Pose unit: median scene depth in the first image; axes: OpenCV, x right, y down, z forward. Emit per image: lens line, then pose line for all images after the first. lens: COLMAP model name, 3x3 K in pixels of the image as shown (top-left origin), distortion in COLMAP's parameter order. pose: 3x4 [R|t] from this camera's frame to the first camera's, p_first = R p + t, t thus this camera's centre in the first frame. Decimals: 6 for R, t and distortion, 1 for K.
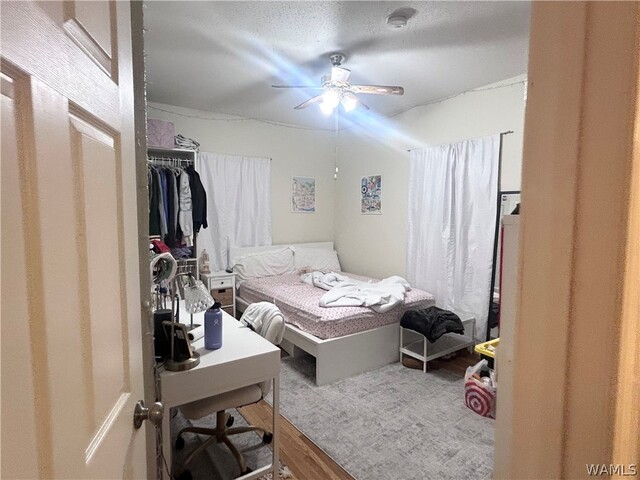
lens RADIAL K [[359.0, 0, 320.0], [0, 359.0, 240.0], [0, 0, 1]] dist [0.001283, -0.000187]
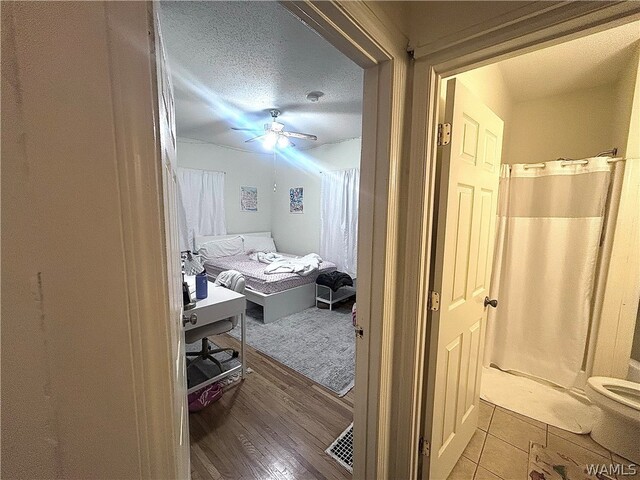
lens RADIAL K [[258.6, 0, 320.0], [0, 258.6, 240.0], [0, 0, 1]] dist [-0.000302, -0.000116]
pose [[0.972279, -0.014899, 0.233350, -0.027903], [0.006631, 0.999323, 0.036175, 0.001773], [-0.233731, -0.033625, 0.971720, -0.131782]]
